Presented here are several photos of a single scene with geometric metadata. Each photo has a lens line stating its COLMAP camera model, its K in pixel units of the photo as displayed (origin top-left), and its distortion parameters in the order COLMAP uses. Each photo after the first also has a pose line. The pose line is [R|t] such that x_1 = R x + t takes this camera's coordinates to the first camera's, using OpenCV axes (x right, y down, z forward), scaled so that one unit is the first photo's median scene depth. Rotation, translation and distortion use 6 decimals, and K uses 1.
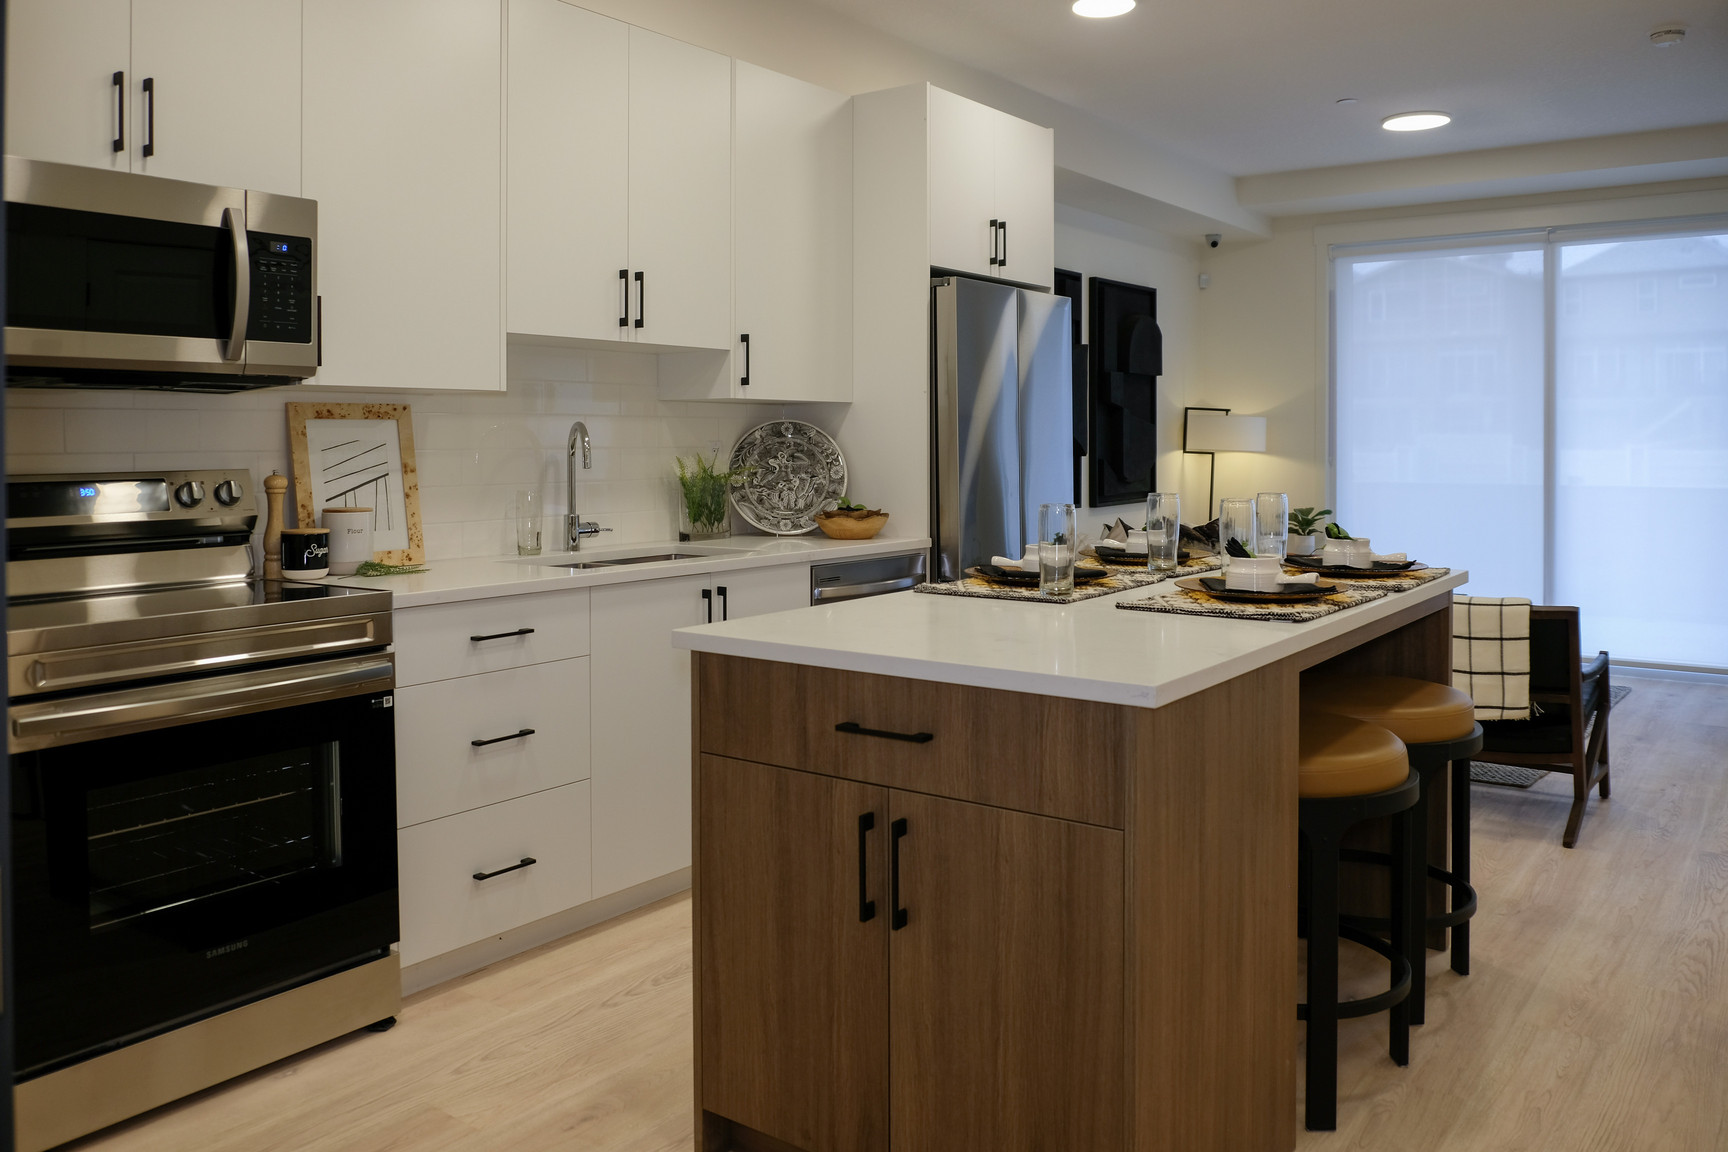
lens RADIAL K [[1296.9, 0, 864.0], [0, 1296.9, 576.0], [0, 0, 1]] dist [-0.046360, 0.001549]
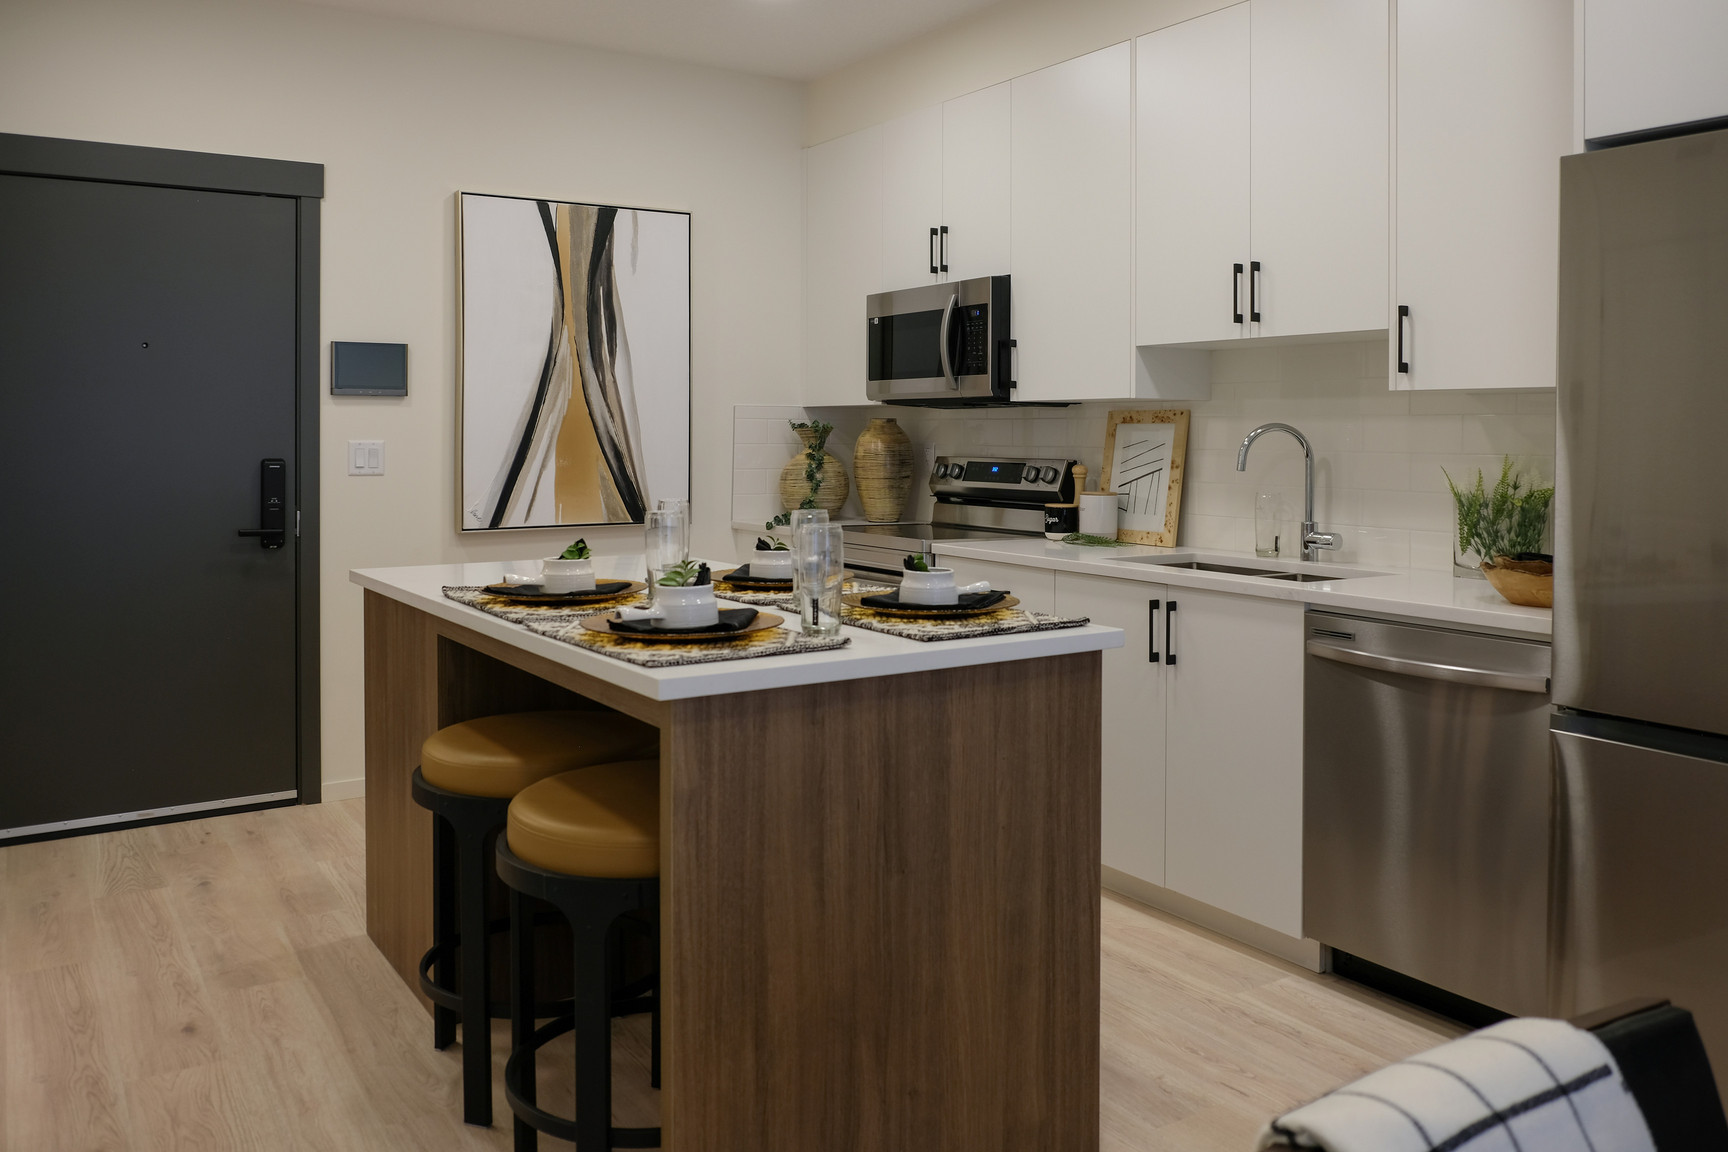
lens RADIAL K [[1324.9, 0, 864.0], [0, 1324.9, 576.0], [0, 0, 1]] dist [-0.073355, -0.001501]
pose [[-0.326430, 0.100176, -0.939898, 1.061315], [-0.100841, 0.985002, 0.140006, -0.149881], [0.939827, 0.140483, -0.311433, 1.364491]]
